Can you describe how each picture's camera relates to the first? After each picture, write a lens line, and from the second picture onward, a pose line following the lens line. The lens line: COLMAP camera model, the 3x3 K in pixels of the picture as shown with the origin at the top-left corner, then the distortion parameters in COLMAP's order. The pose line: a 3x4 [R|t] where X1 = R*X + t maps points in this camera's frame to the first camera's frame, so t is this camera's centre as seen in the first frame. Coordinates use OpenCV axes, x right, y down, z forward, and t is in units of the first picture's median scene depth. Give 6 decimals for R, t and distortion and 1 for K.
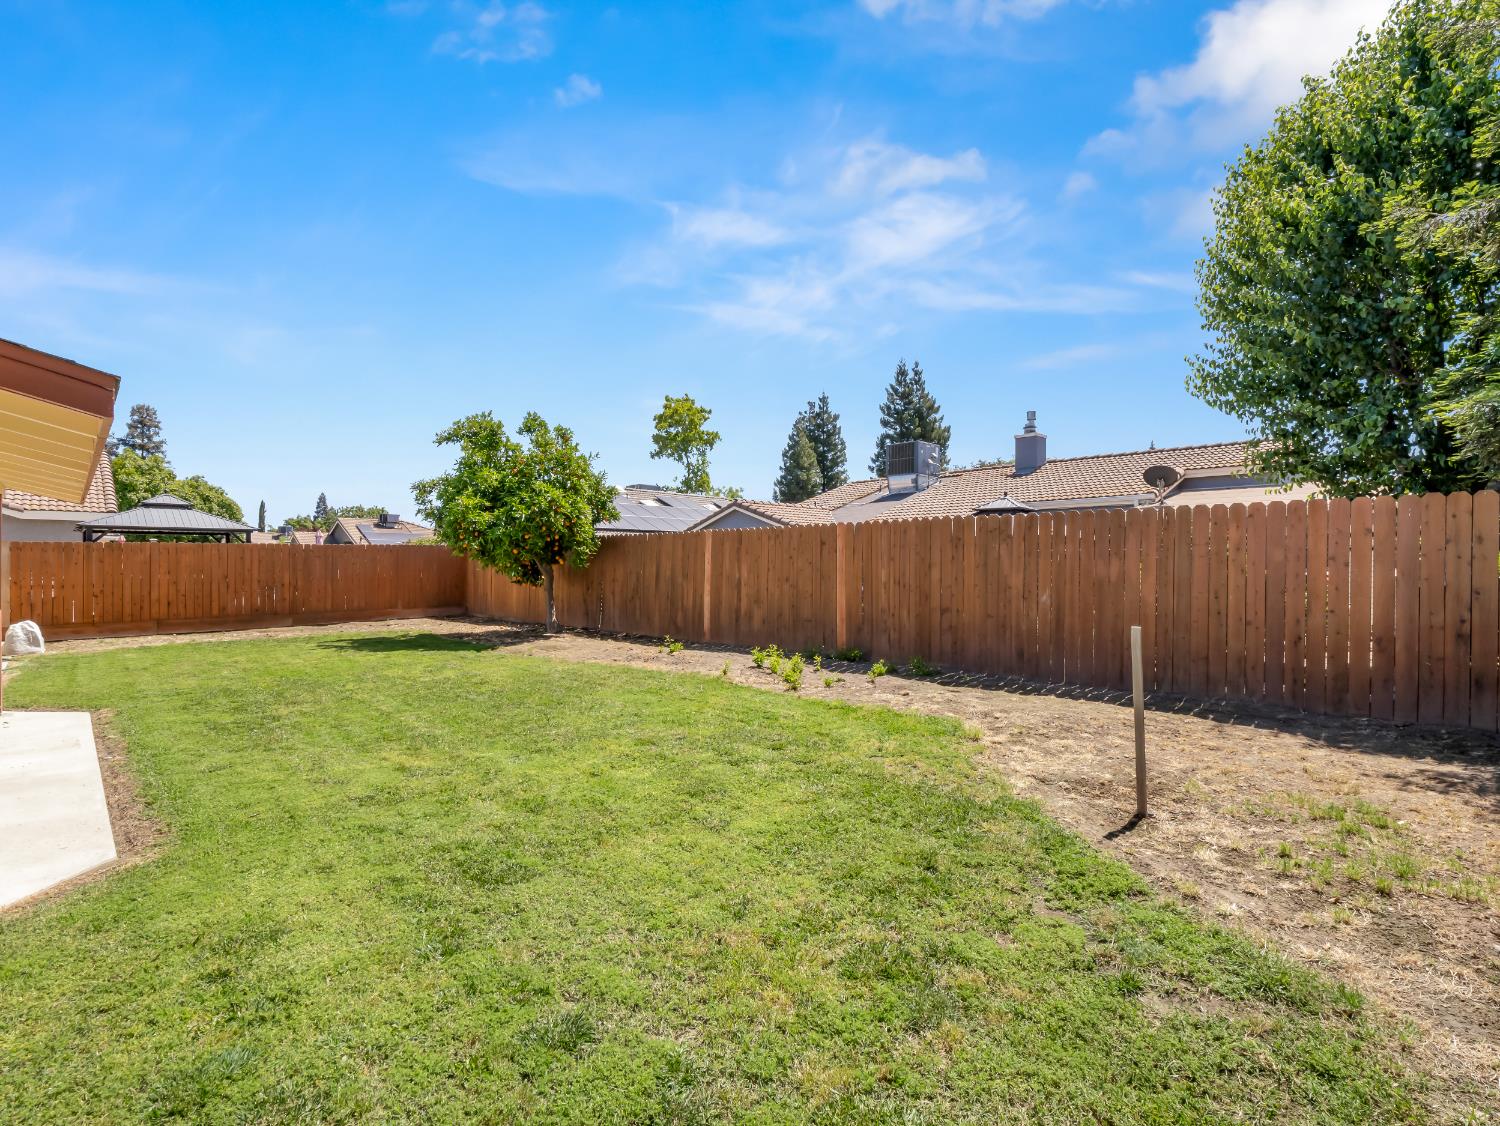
lens RADIAL K [[730.7, 0, 744.7], [0, 730.7, 568.3], [0, 0, 1]] dist [-0.015925, -0.000498]
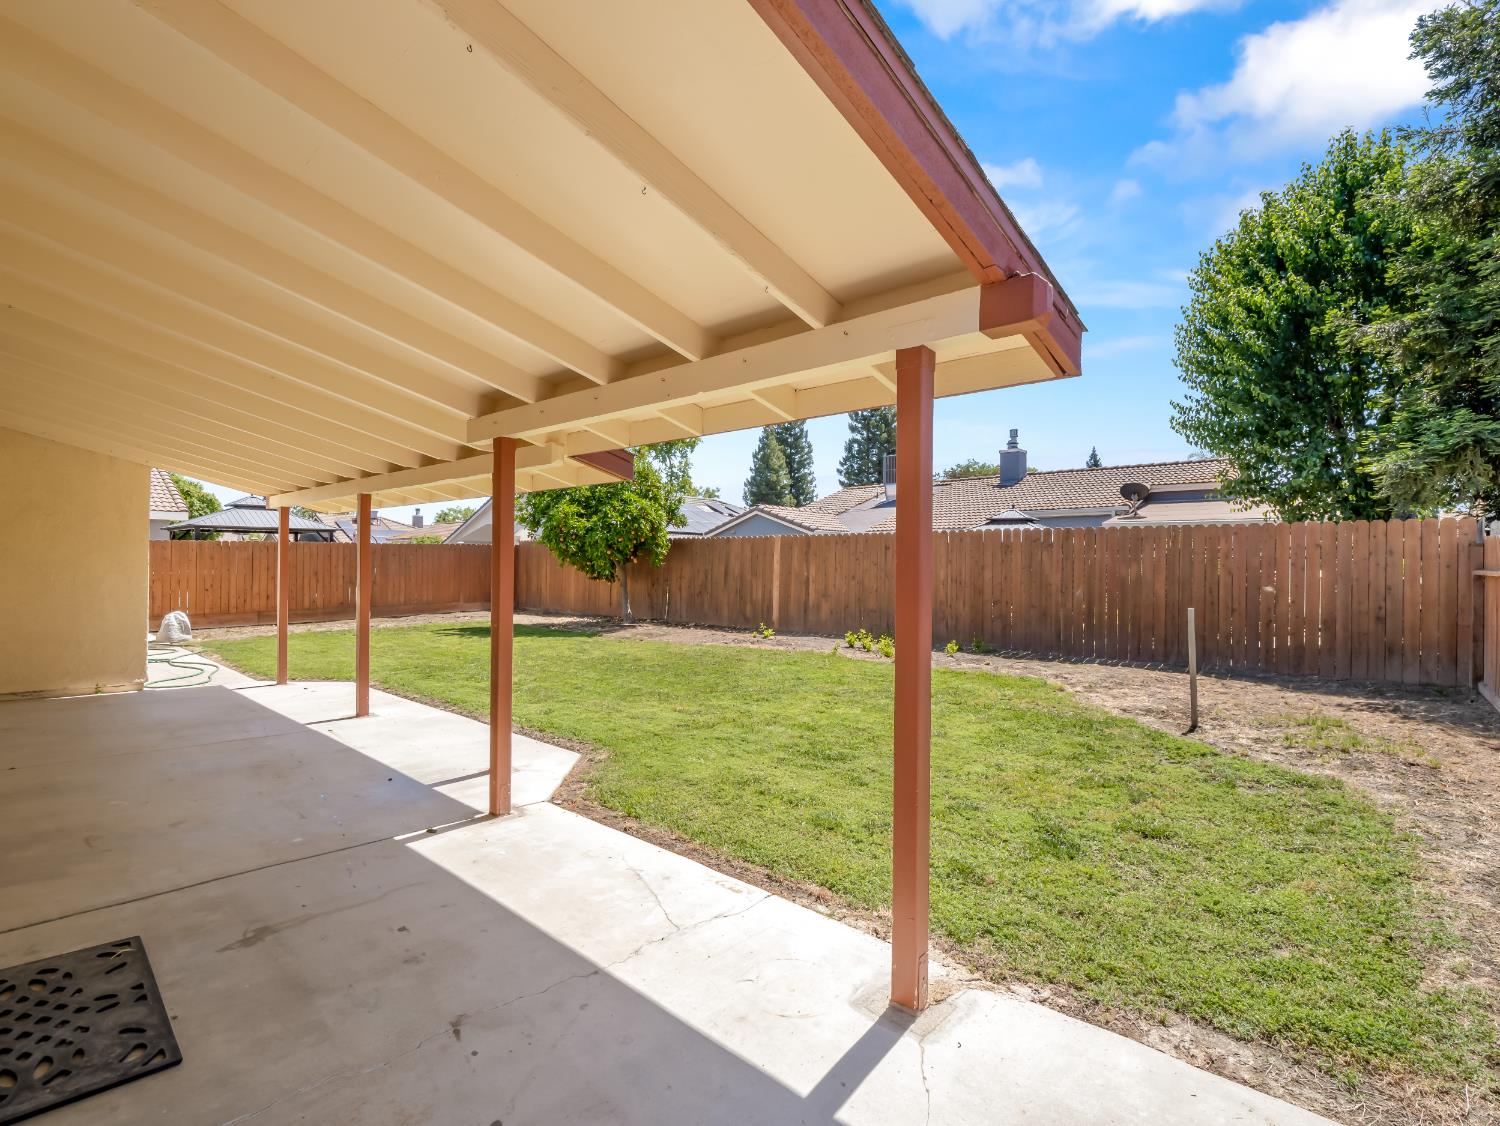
lens RADIAL K [[730.7, 0, 744.5], [0, 730.7, 556.3], [0, 0, 1]] dist [-0.015925, -0.000498]
pose [[0.997565, 0.006026, 0.069482, -0.248299], [-0.005141, 0.999903, -0.012914, -0.003863], [-0.069554, 0.012526, 0.997500, -0.236815]]
